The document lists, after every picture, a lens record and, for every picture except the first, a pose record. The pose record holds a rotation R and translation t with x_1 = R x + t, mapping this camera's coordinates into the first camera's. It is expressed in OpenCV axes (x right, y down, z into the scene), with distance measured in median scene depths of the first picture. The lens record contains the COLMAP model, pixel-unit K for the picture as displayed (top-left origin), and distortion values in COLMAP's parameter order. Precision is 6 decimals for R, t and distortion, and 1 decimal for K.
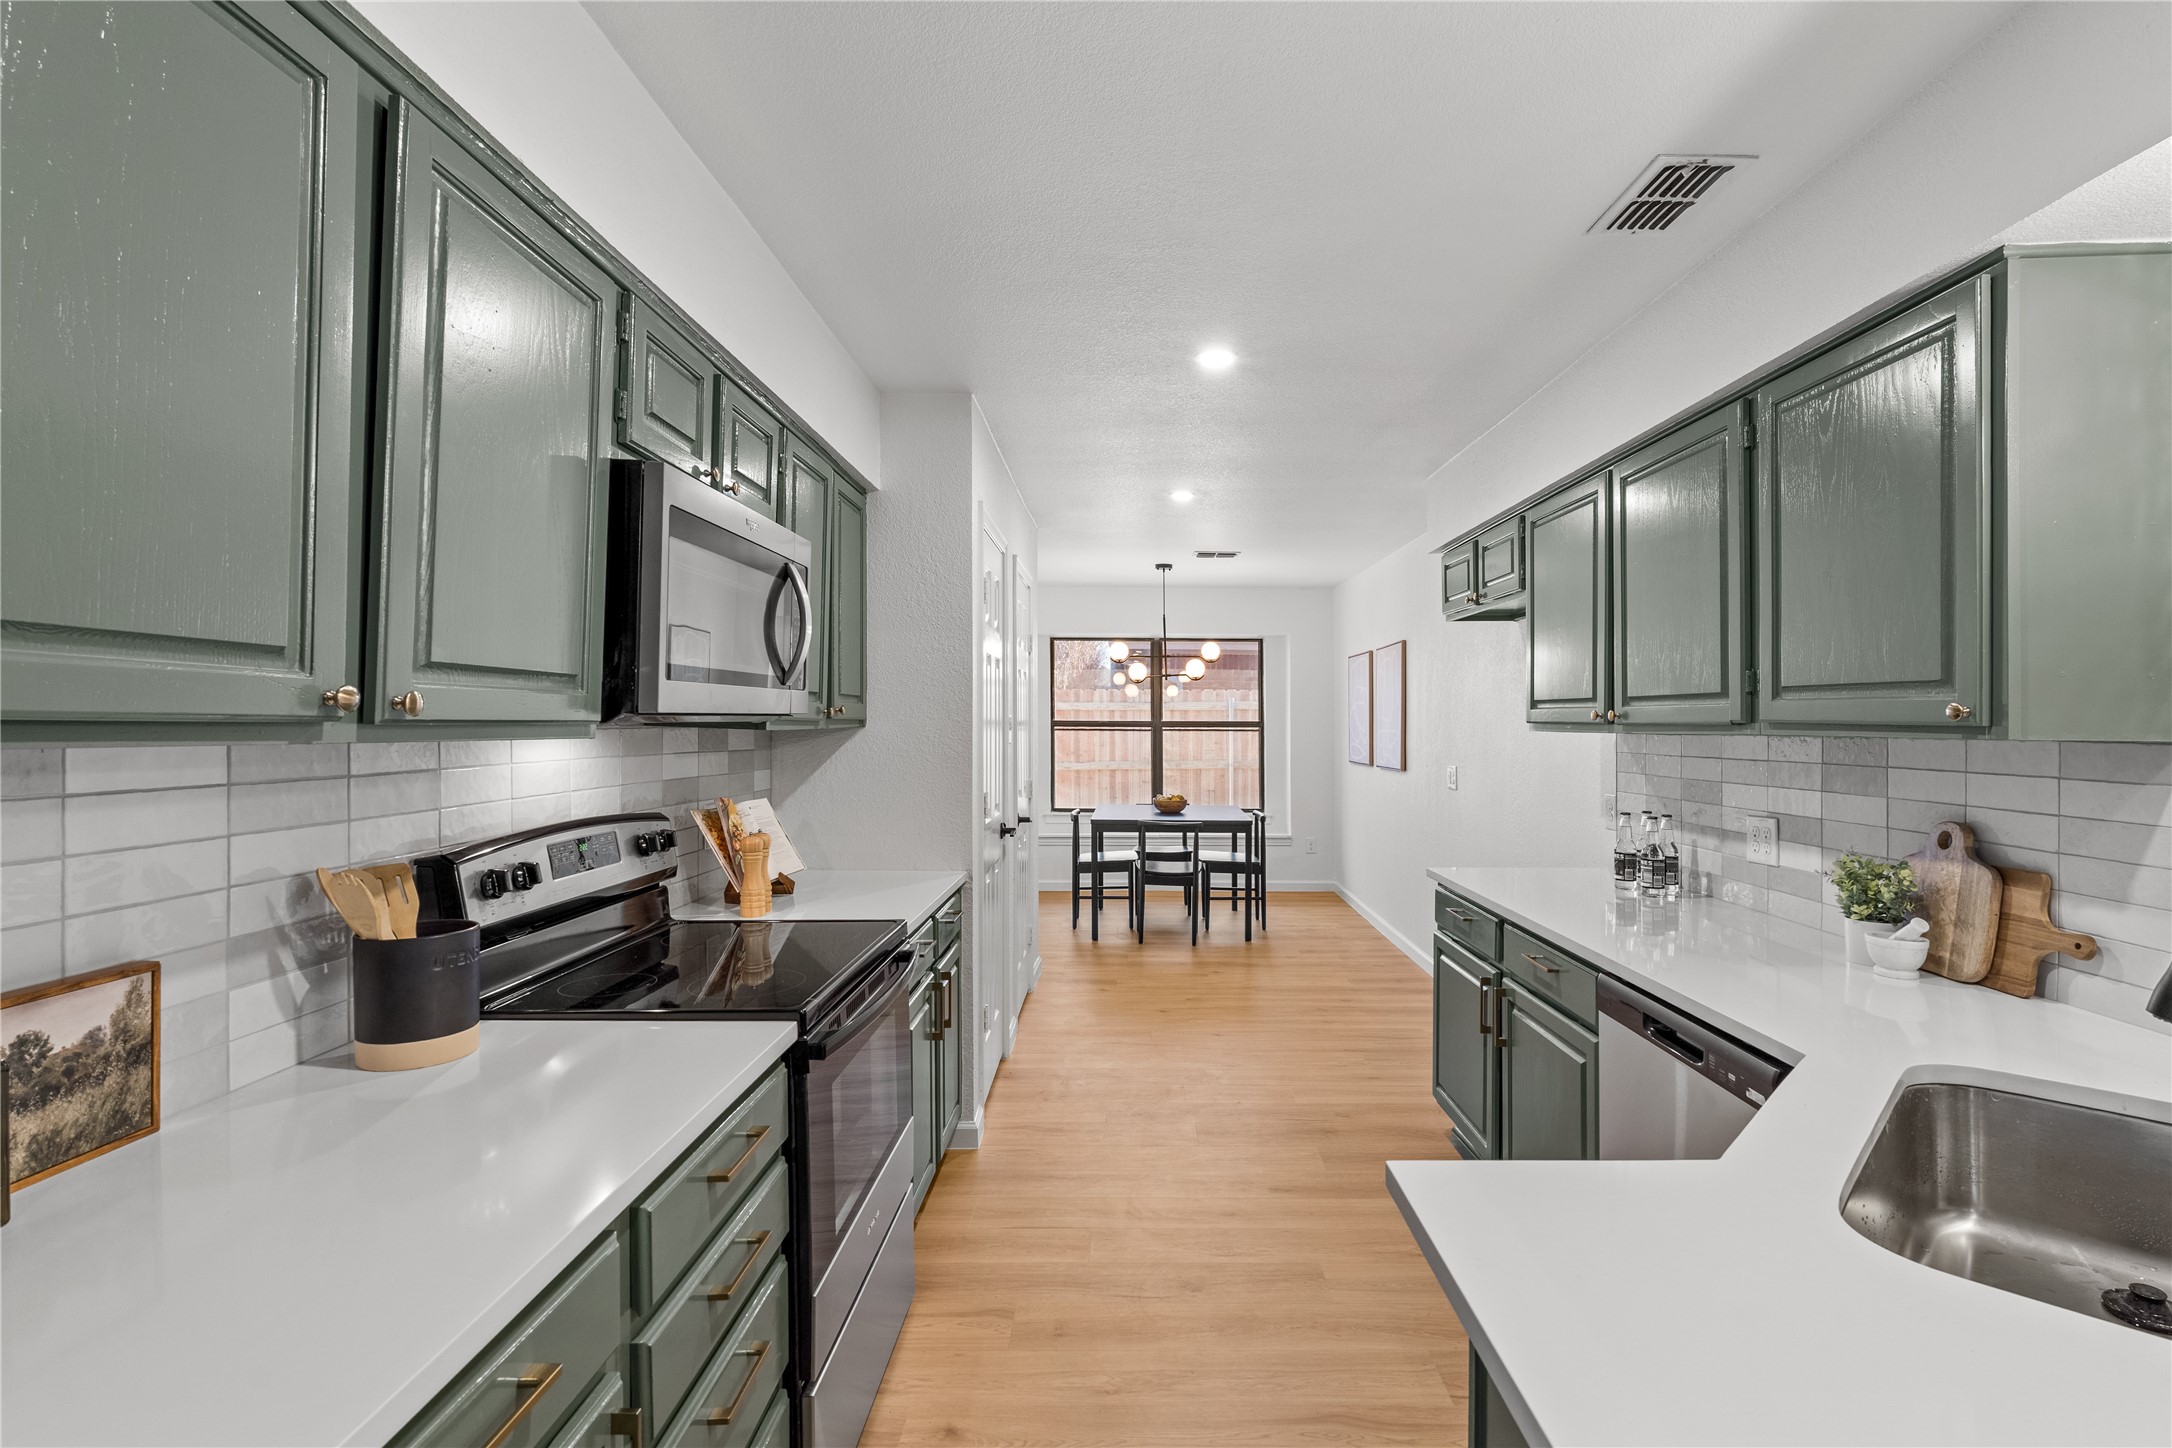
lens RADIAL K [[997.7, 0, 1129.2], [0, 997.7, 717.1], [0, 0, 1]] dist [-0.000492, -0.000147]
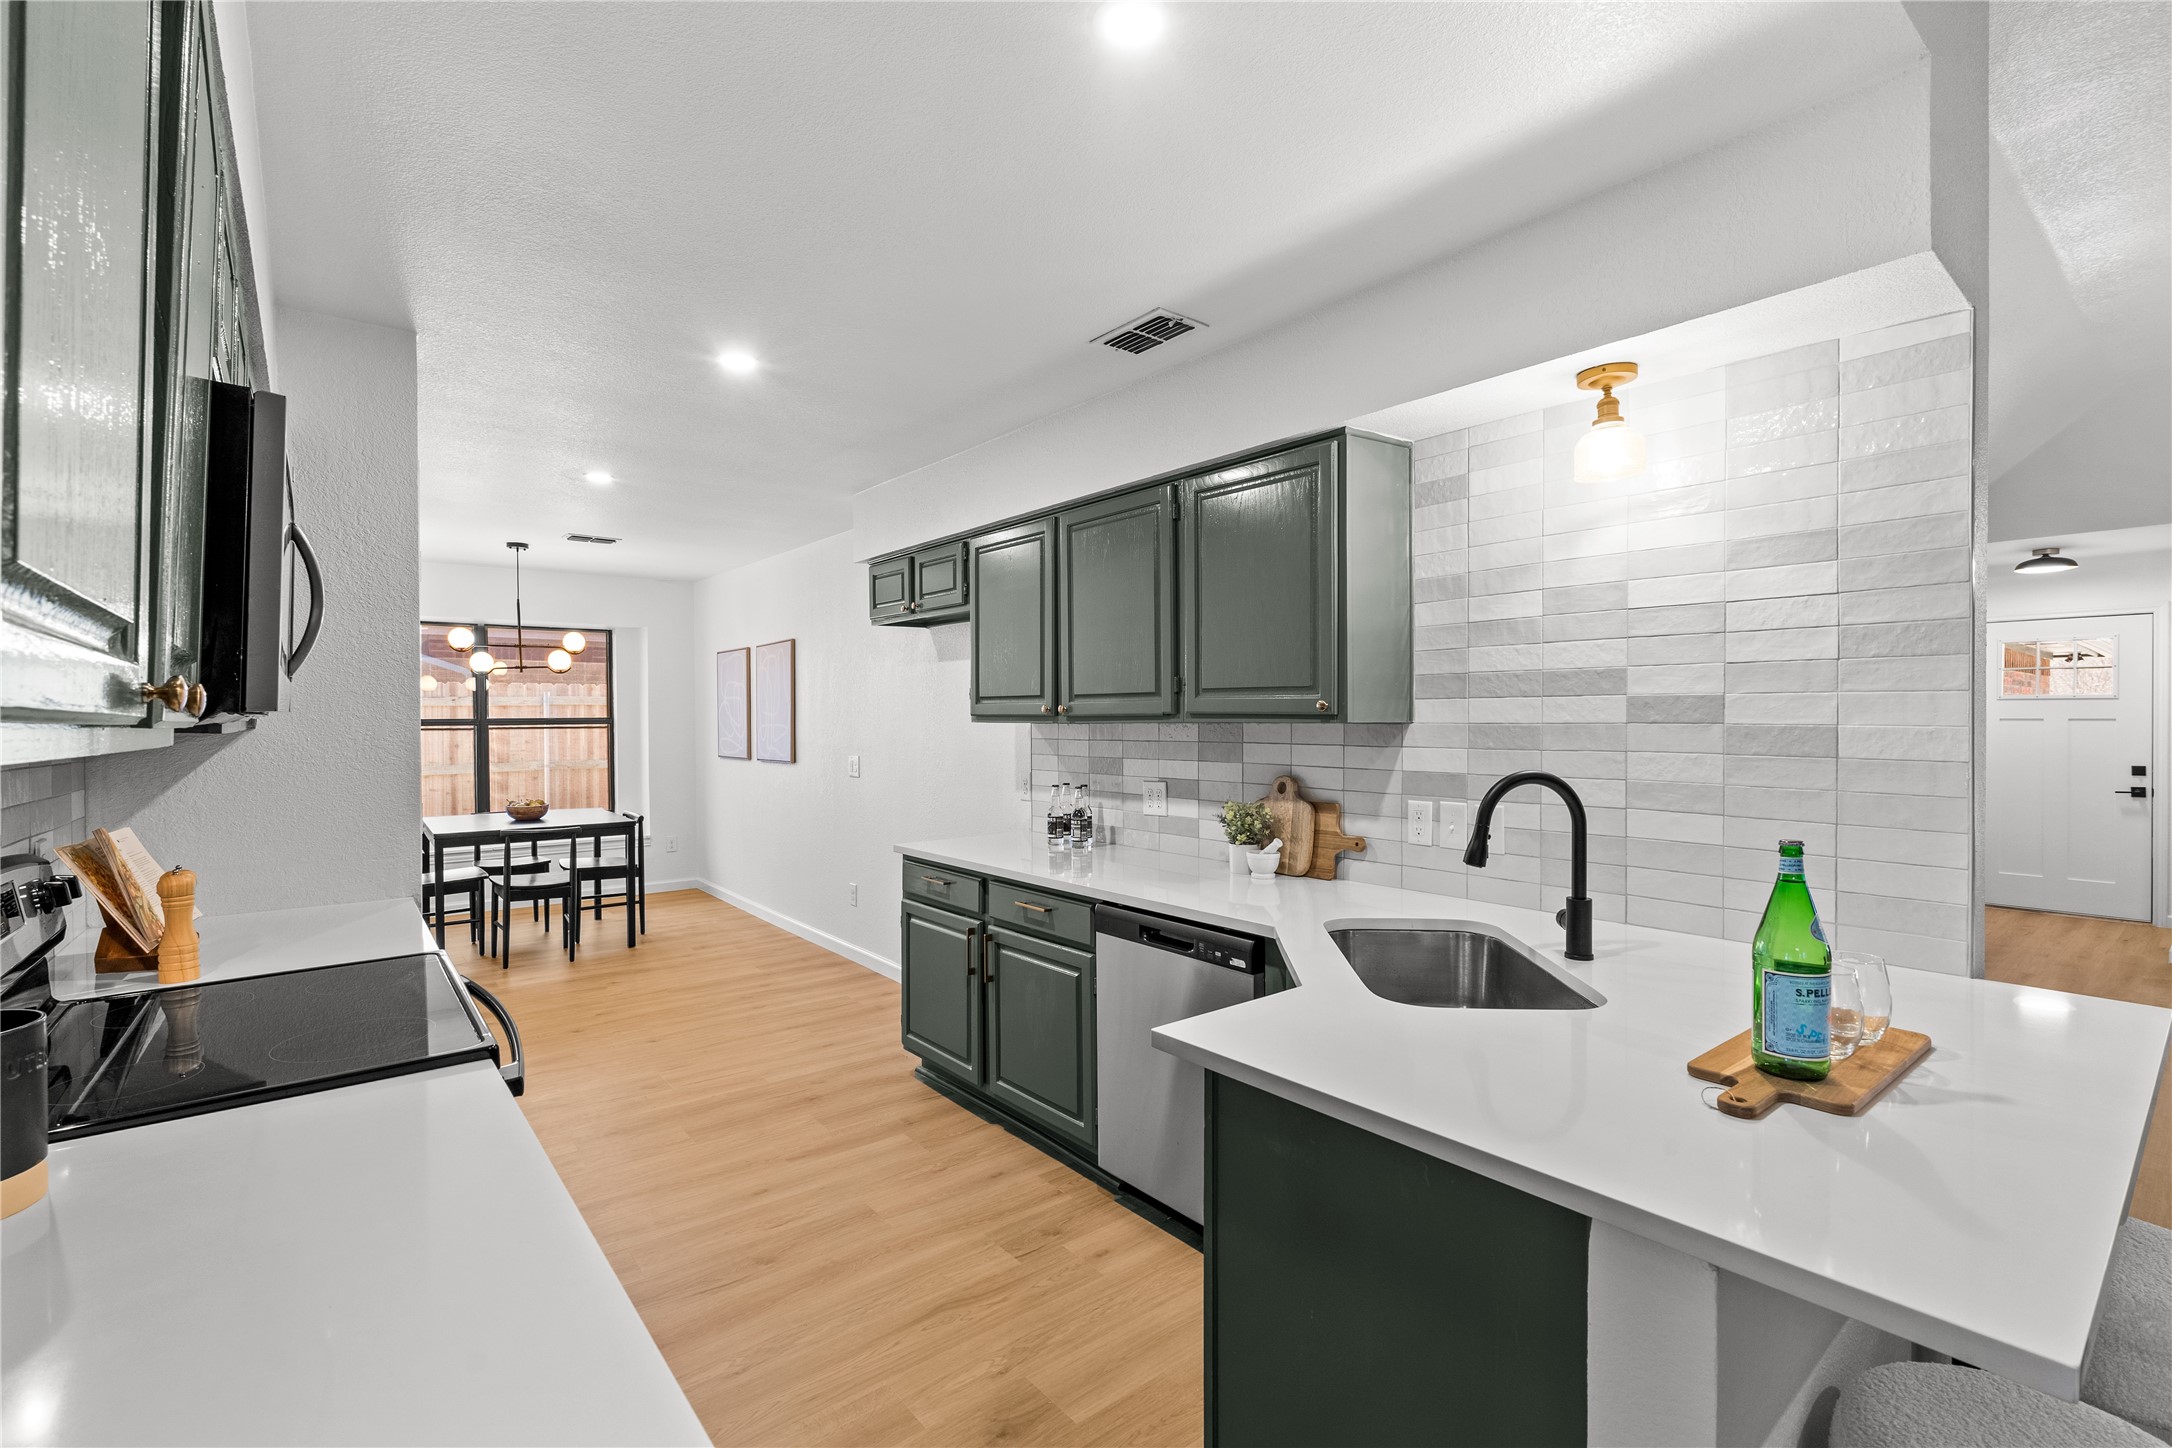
lens RADIAL K [[974.9, 0, 1087.7], [0, 974.9, 713.9], [0, 0, 1]] dist [-0.010986, 0.000157]
pose [[0.780208, -0.008240, 0.625466, -0.264417], [0.006809, 0.999966, 0.004679, -0.001114], [-0.625483, 0.000609, 0.780238, -0.000315]]
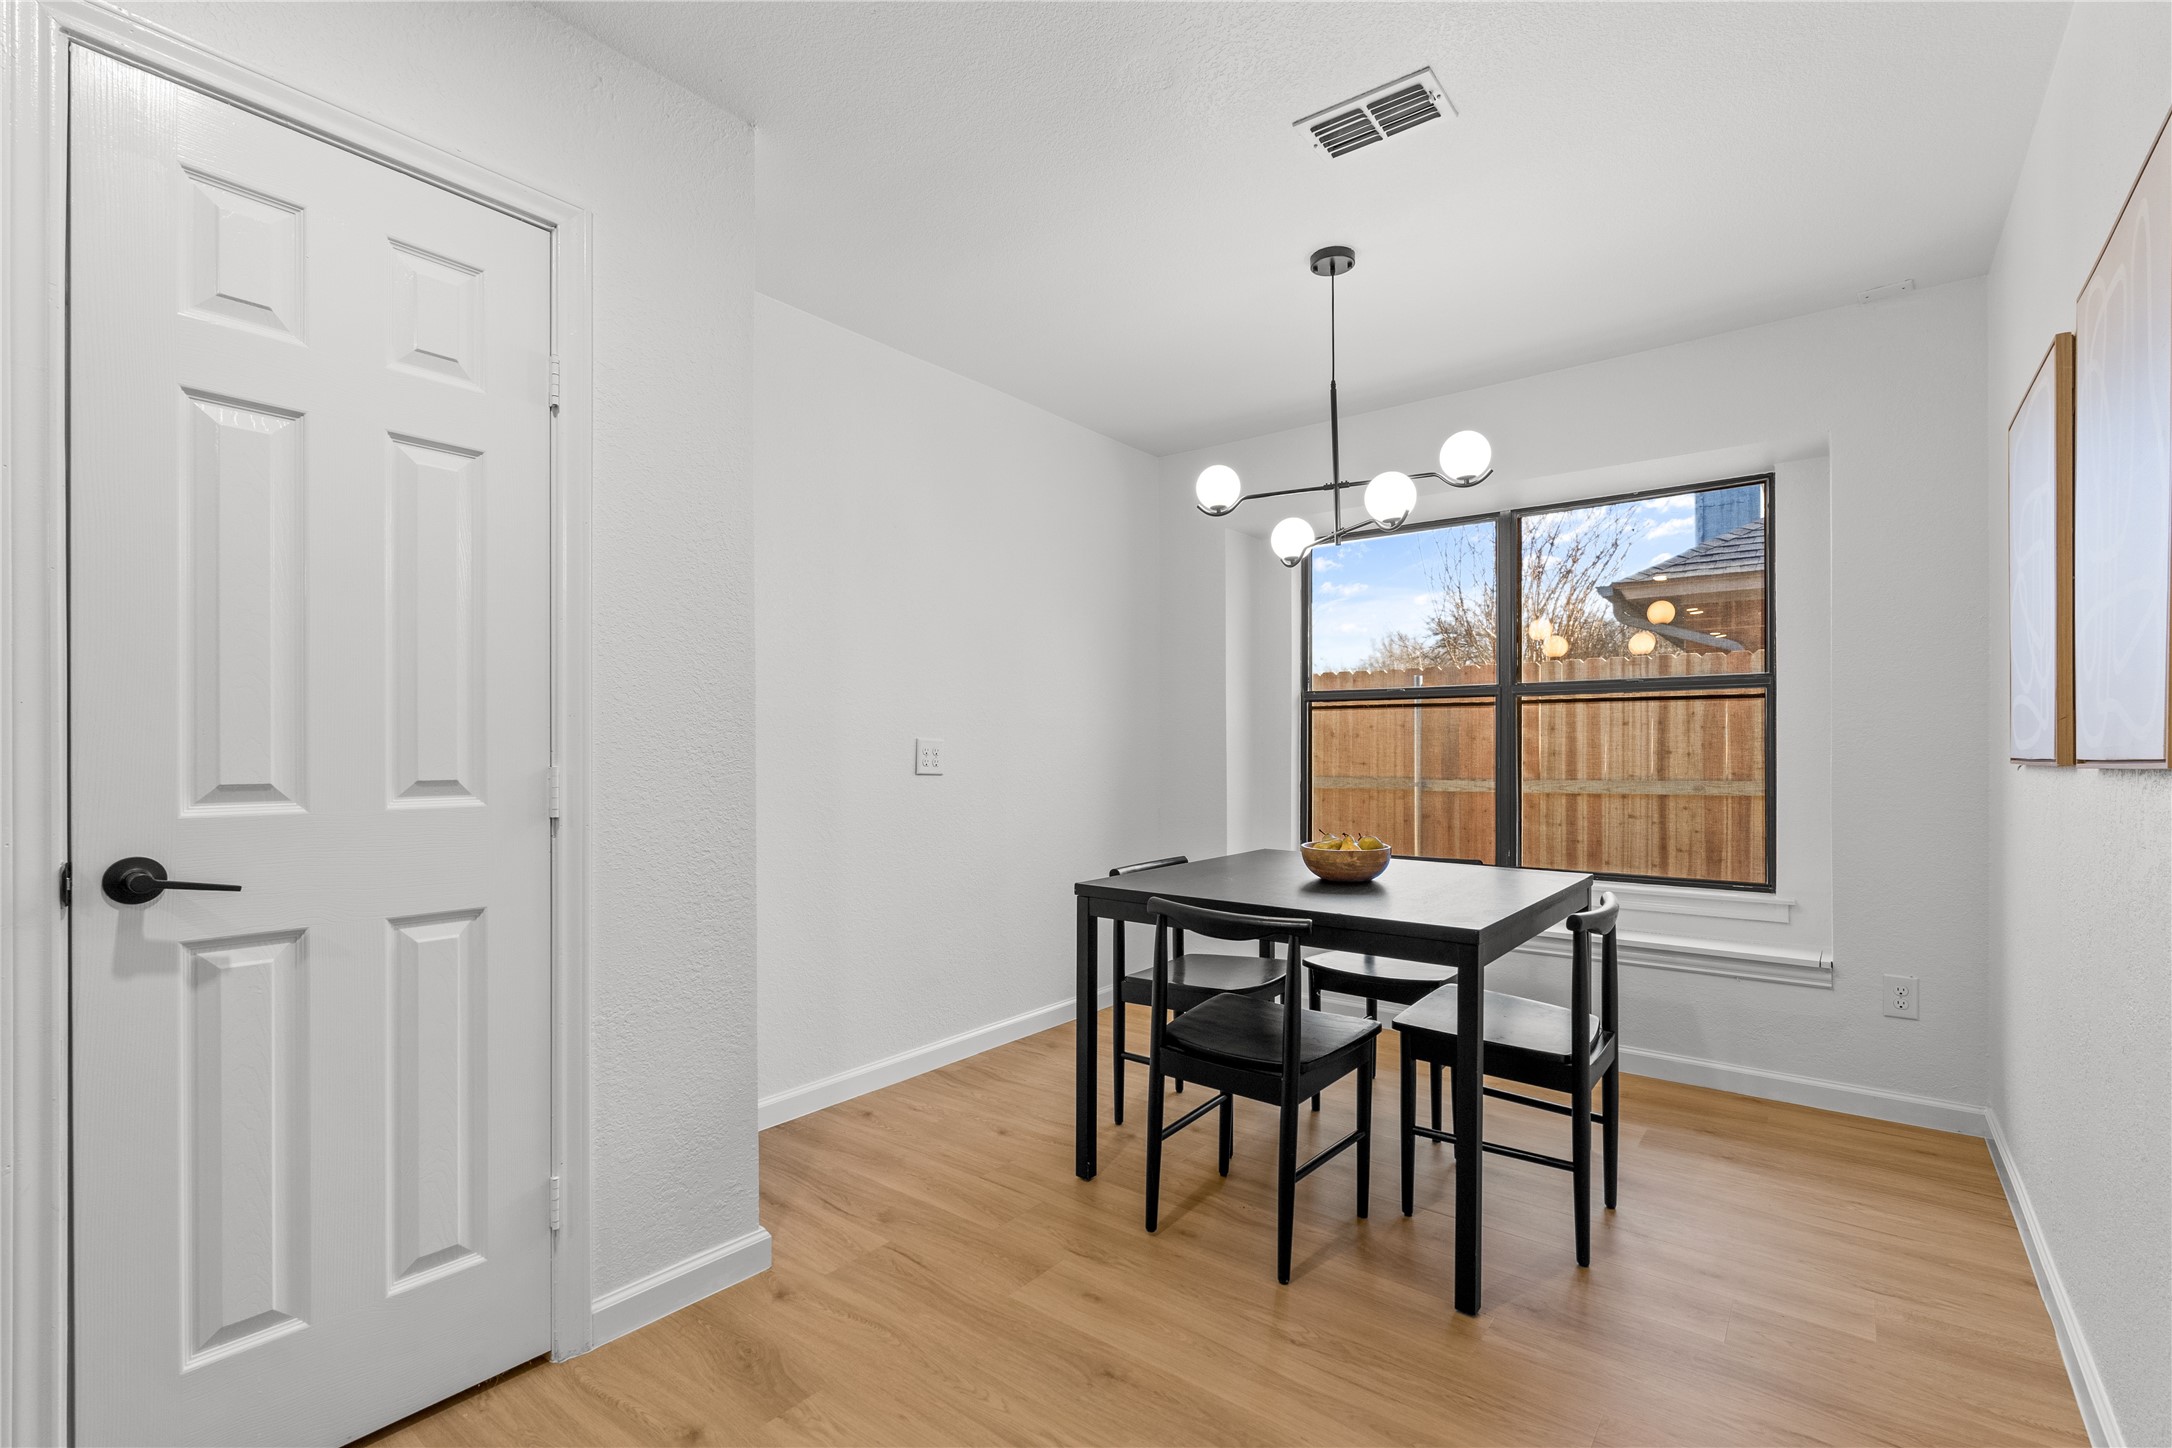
lens RADIAL K [[945.5, 0, 1095.3], [0, 945.5, 745.3], [0, 0, 1]] dist [-0.032365, -0.000006]
pose [[0.777352, -0.007225, -0.629025, 0.456738], [0.004832, 0.999973, -0.005514, 0.101759], [0.629048, 0.001247, 0.777366, 1.540946]]
